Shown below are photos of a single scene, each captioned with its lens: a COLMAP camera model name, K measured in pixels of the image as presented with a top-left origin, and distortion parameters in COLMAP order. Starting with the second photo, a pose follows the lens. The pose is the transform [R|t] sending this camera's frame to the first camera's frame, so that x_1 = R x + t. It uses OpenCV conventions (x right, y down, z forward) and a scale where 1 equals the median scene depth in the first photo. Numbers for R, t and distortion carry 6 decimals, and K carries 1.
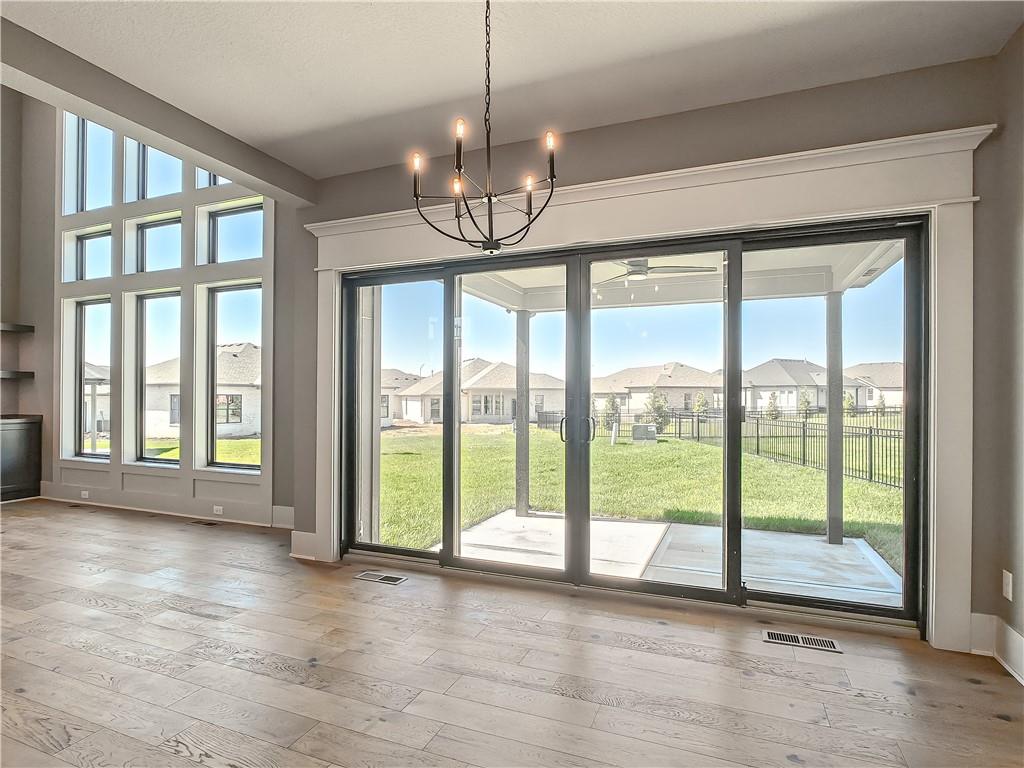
lens RADIAL K [[513.1, 0, 516.6], [0, 513.1, 391.7], [0, 0, 1]] dist [-0.013392, 0.000135]
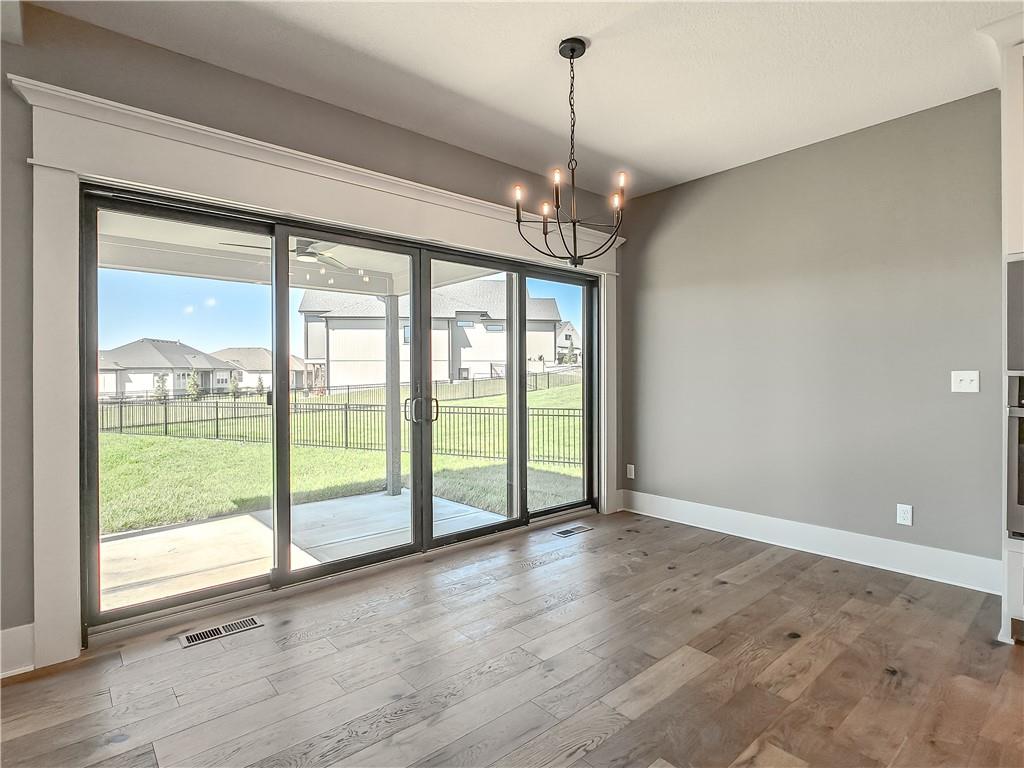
lens RADIAL K [[513.1, 0, 510.6], [0, 513.1, 380.4], [0, 0, 1]] dist [-0.013392, 0.000135]
pose [[0.487798, -0.010509, 0.872893, -0.673800], [-0.001488, 0.999916, 0.012870, -0.003588], [-0.872955, -0.007576, 0.487741, 0.278617]]
